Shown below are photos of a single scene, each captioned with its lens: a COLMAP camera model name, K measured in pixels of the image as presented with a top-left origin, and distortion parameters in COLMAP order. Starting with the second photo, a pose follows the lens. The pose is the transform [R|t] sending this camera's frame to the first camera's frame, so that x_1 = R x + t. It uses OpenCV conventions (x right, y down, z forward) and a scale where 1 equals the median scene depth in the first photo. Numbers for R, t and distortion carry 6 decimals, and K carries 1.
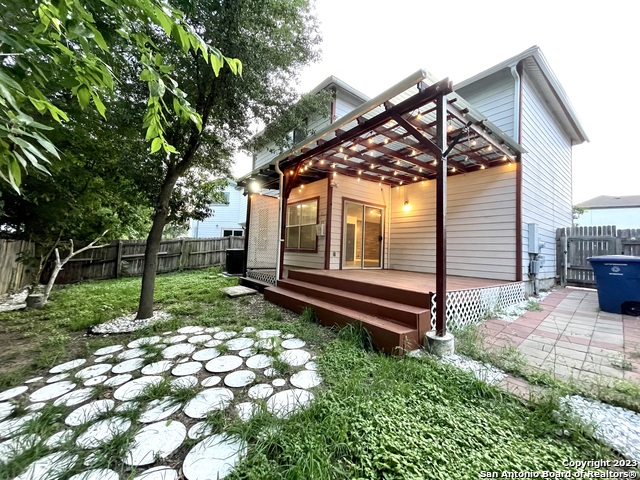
lens RADIAL K [[258.0, 0, 319.2], [0, 258.0, 239.7], [0, 0, 1]] dist [-0.005759, 0.000832]
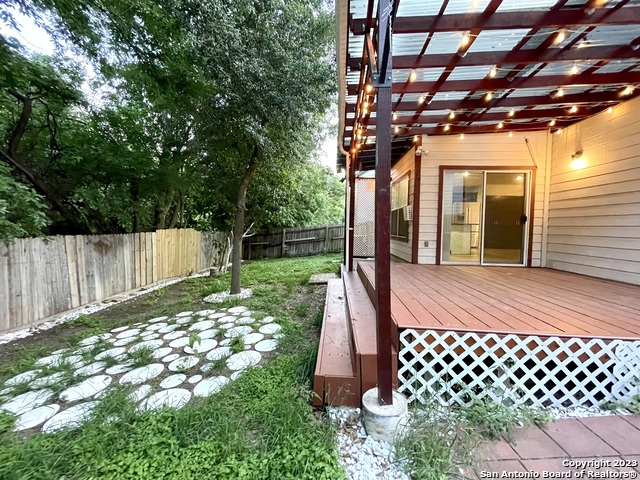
lens RADIAL K [[258.0, 0, 319.2], [0, 258.0, 239.7], [0, 0, 1]] dist [-0.005759, 0.000832]
pose [[0.753691, 0.005974, -0.657202, 0.407157], [0.042191, 0.997456, 0.057452, -0.017764], [0.655874, -0.071029, 0.751522, 0.273265]]
